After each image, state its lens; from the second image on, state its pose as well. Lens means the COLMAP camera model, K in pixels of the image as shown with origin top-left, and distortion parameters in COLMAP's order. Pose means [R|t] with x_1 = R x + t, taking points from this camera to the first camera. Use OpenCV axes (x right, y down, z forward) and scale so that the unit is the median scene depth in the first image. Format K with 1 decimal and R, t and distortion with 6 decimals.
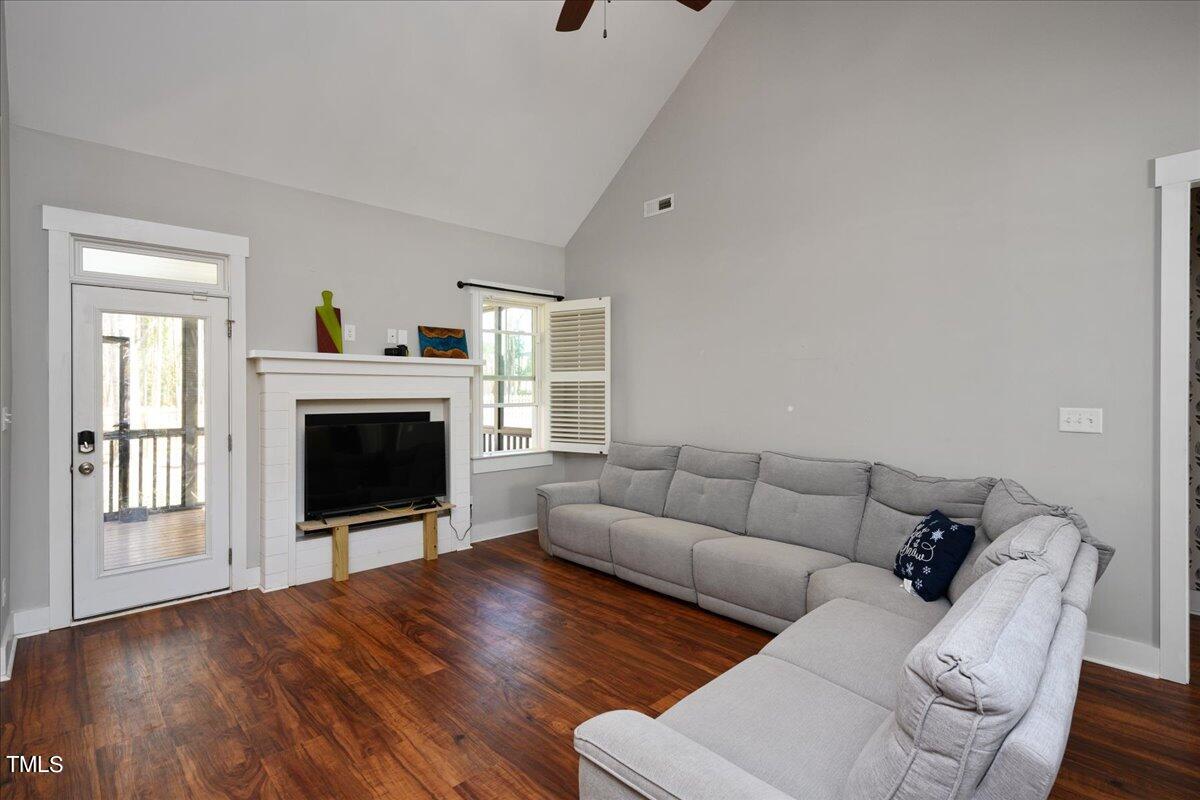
lens RADIAL K [[574.6, 0, 601.2], [0, 574.6, 391.0], [0, 0, 1]] dist [-0.000322, -0.000184]
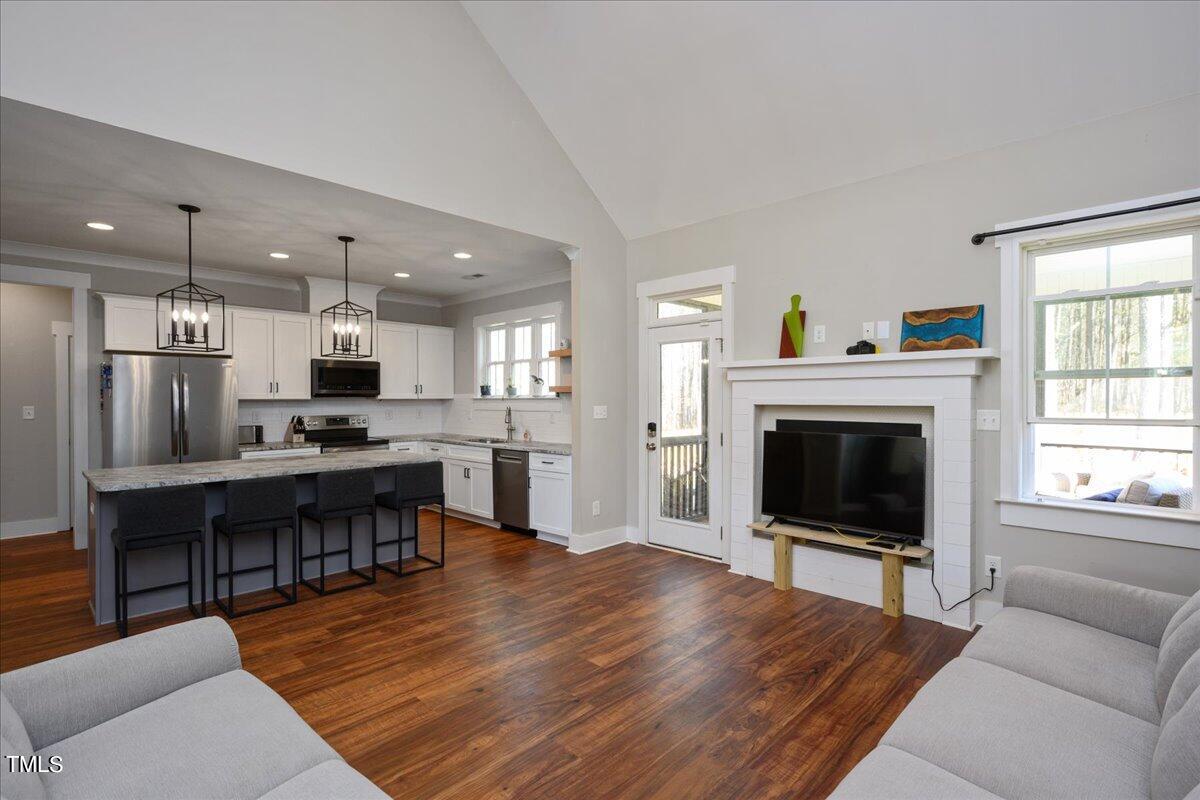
lens RADIAL K [[565.3, 0, 600.0], [0, 565.3, 400.0], [0, 0, 1]] dist [0.001149, 0.000185]
pose [[0.031320, 0.006914, -0.999485, 0.527230], [0.002290, 0.999973, 0.006990, -0.001988], [0.999507, -0.002508, 0.031304, 0.691730]]
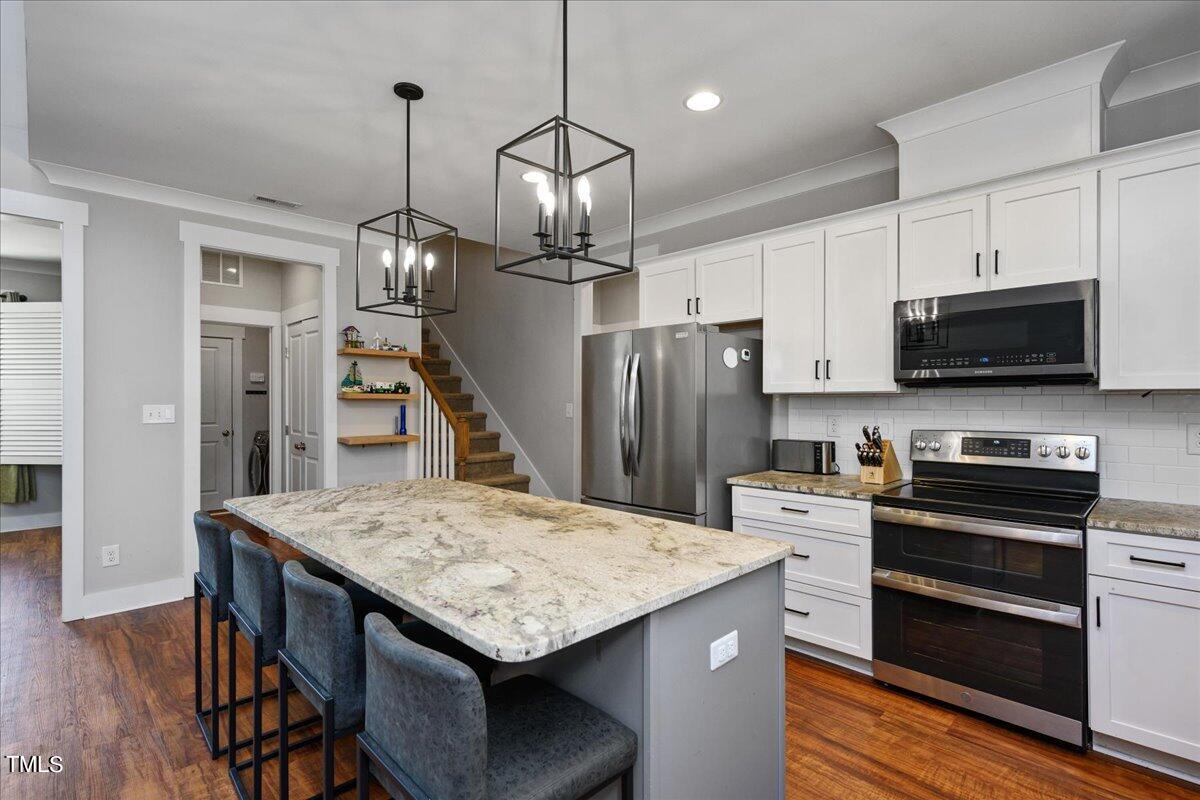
lens RADIAL K [[565.3, 0, 600.0], [0, 565.3, 400.0], [0, 0, 1]] dist [0.001149, 0.000185]
pose [[-0.999848, -0.001531, -0.017368, -0.679535], [-0.001483, 0.999995, -0.002790, 0.017394], [0.017372, -0.002764, -0.999845, 0.641024]]
